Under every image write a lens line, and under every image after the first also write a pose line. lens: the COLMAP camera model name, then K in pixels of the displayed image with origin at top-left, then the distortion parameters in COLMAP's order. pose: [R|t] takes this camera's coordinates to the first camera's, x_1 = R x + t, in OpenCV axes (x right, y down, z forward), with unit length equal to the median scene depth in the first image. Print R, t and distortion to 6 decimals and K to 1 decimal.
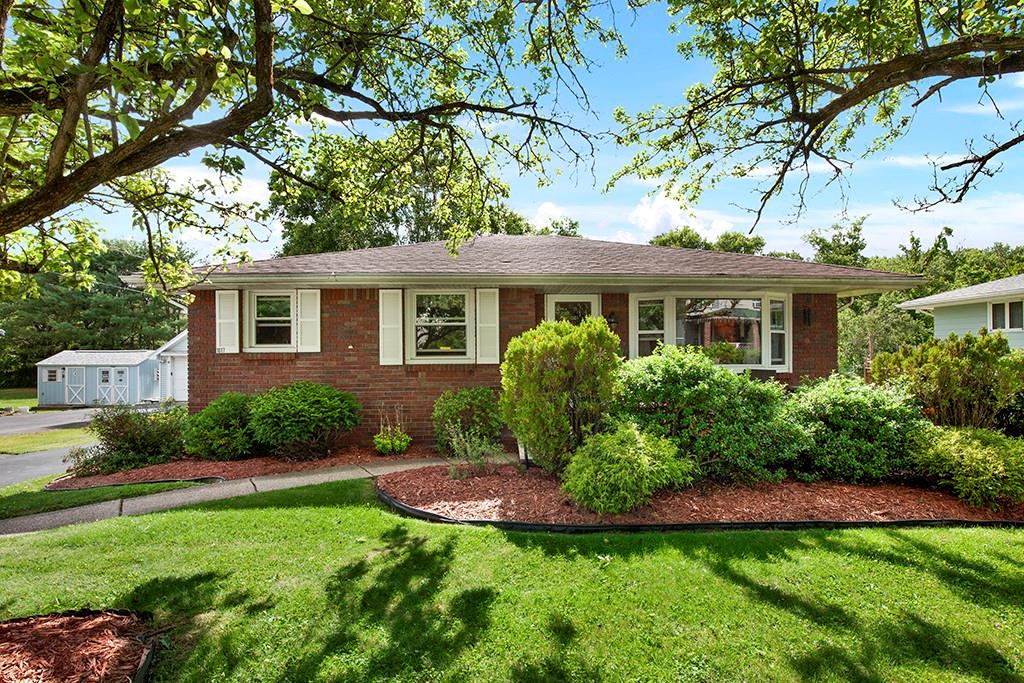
lens RADIAL K [[472.1, 0, 514.6], [0, 472.1, 344.1], [0, 0, 1]] dist [-0.014603, -0.000122]
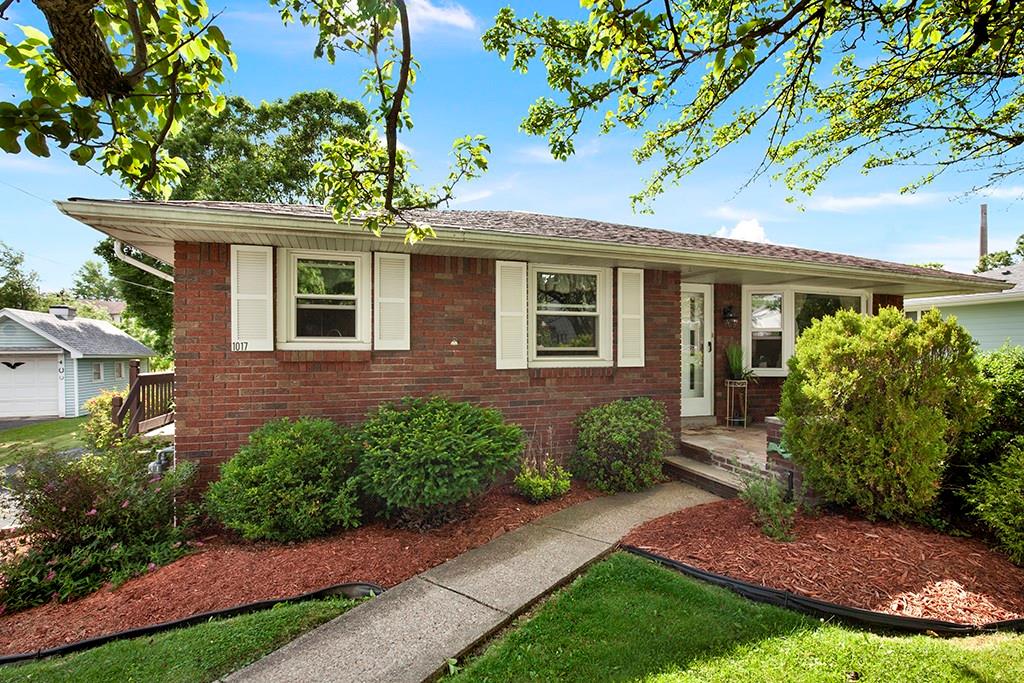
lens RADIAL K [[472.1, 0, 512.4], [0, 472.1, 345.8], [0, 0, 1]] dist [-0.014603, -0.000122]
pose [[0.955874, 0.008624, 0.293649, -0.466019], [-0.010415, 0.999935, 0.004536, 0.006340], [-0.293591, -0.007394, 0.955903, 0.326612]]
